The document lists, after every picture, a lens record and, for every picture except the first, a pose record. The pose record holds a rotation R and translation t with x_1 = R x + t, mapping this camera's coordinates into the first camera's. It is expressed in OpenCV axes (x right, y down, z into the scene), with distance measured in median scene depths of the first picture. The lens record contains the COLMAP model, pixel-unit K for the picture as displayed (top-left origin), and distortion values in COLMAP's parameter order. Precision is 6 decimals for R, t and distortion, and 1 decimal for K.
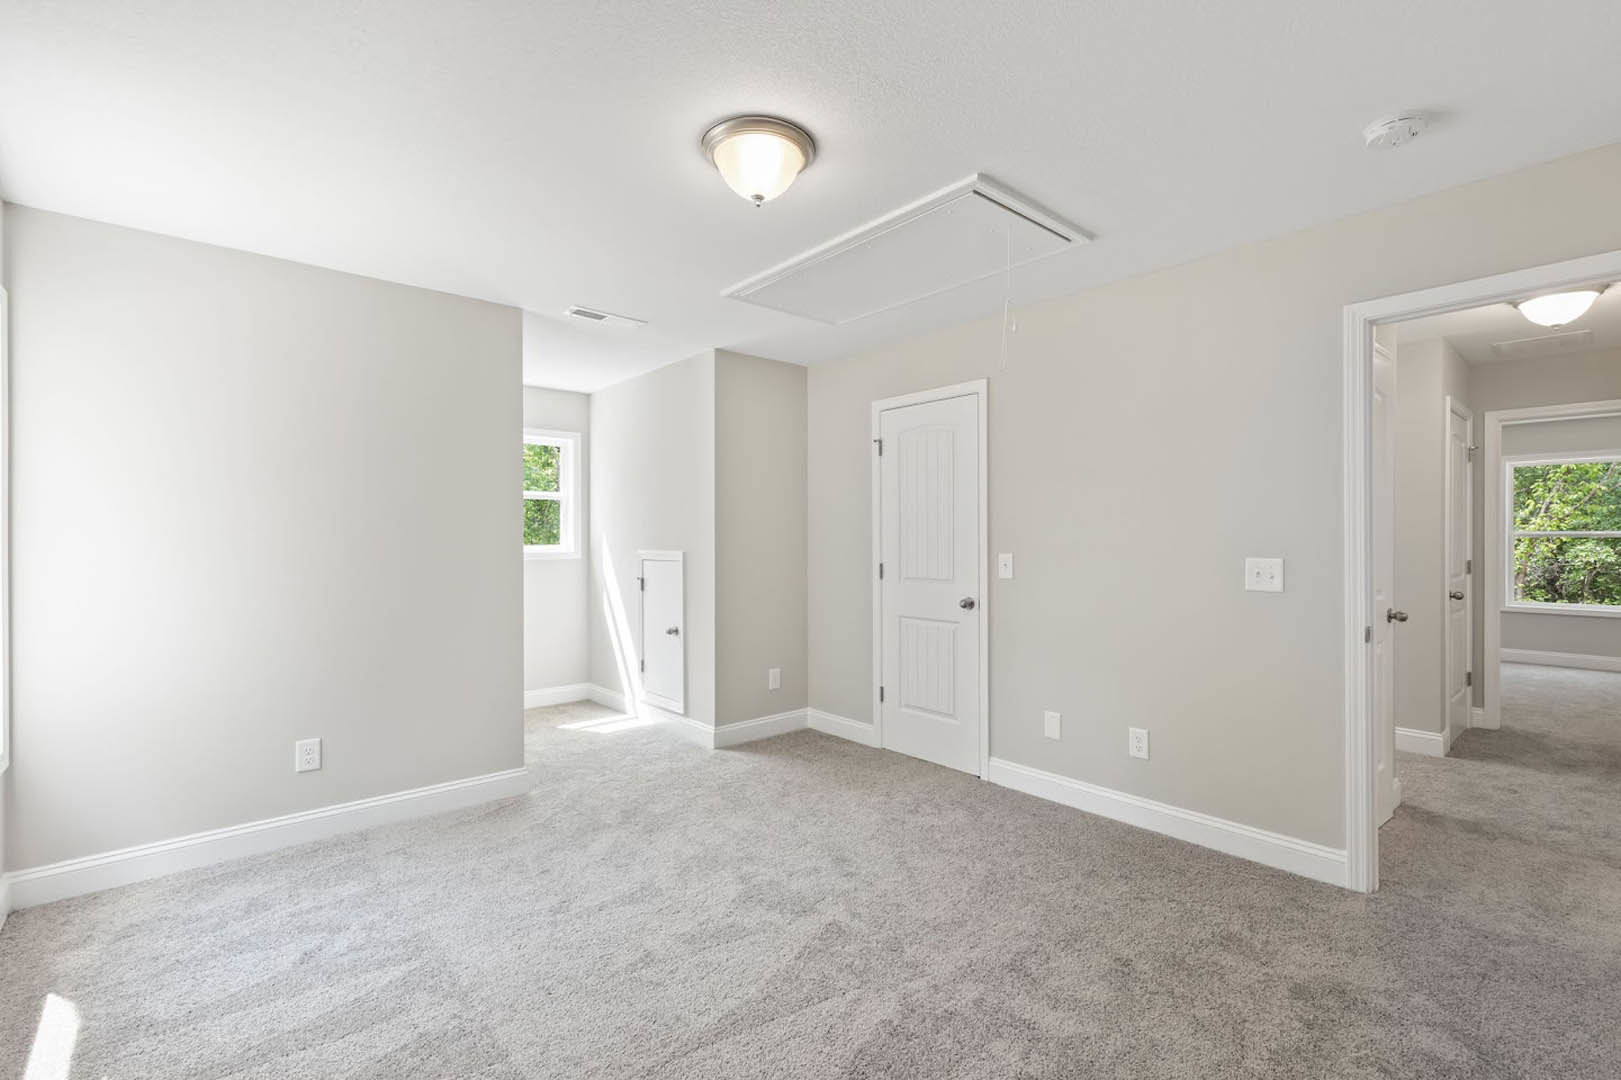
lens RADIAL K [[751.4, 0, 816.8], [0, 751.4, 536.8], [0, 0, 1]] dist [0.004249, 0.000321]
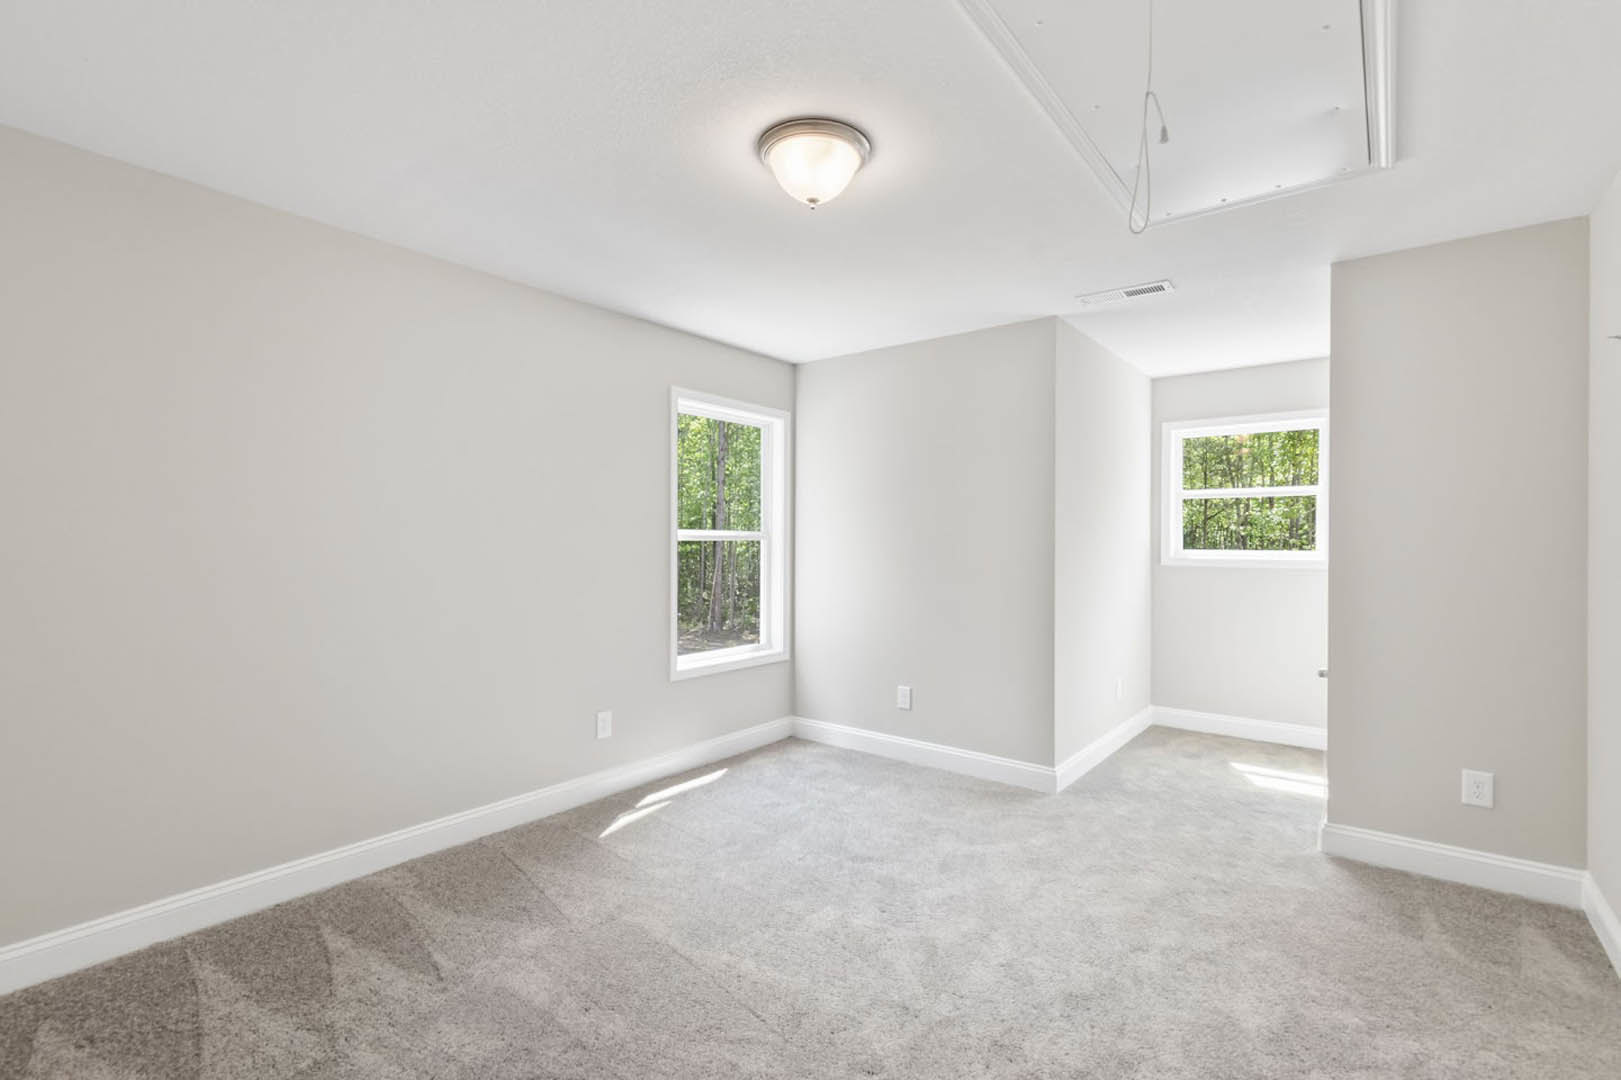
lens RADIAL K [[751.4, 0, 816.8], [0, 751.4, 536.8], [0, 0, 1]] dist [0.004249, 0.000321]
pose [[0.159772, -0.000932, -0.987153, 0.494392], [-0.002524, 0.999996, -0.001352, -0.002692], [0.987151, 0.002708, 0.159769, 0.461589]]
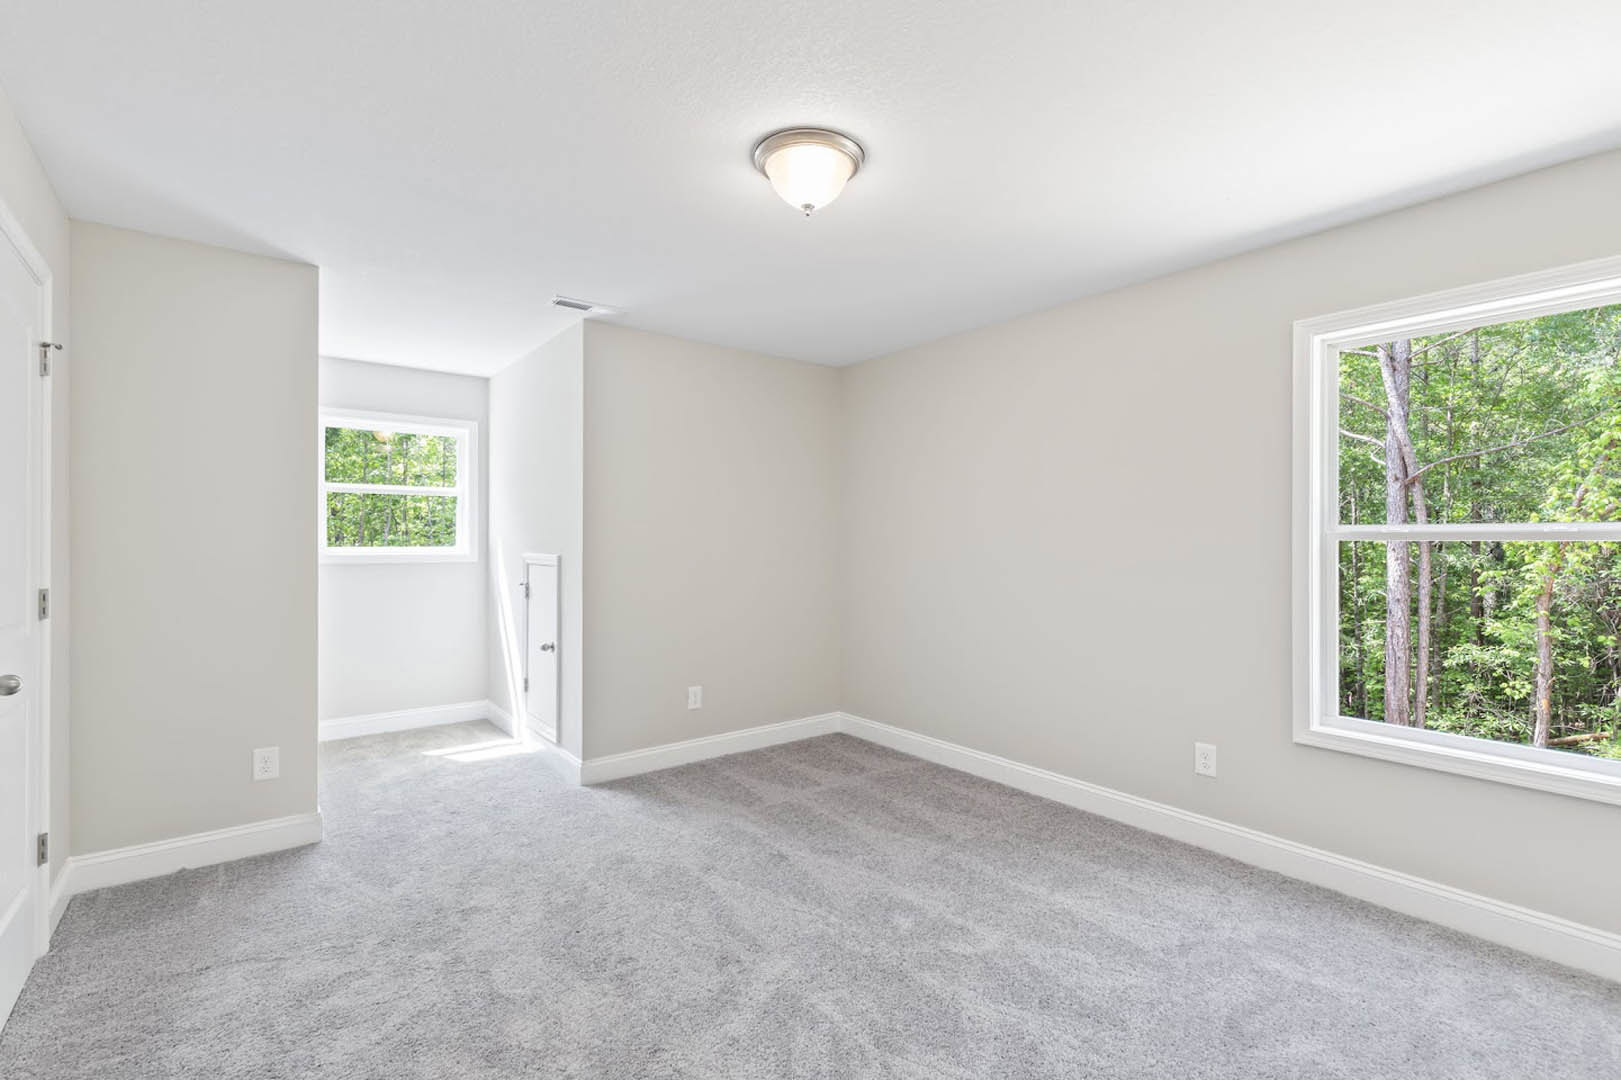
lens RADIAL K [[751.4, 0, 816.8], [0, 751.4, 536.8], [0, 0, 1]] dist [0.004249, 0.000321]
pose [[0.998645, 0.004302, -0.051859, 0.186206], [-0.004482, 0.999984, -0.003360, 0.000467], [0.051844, 0.003588, 0.998649, 0.168548]]
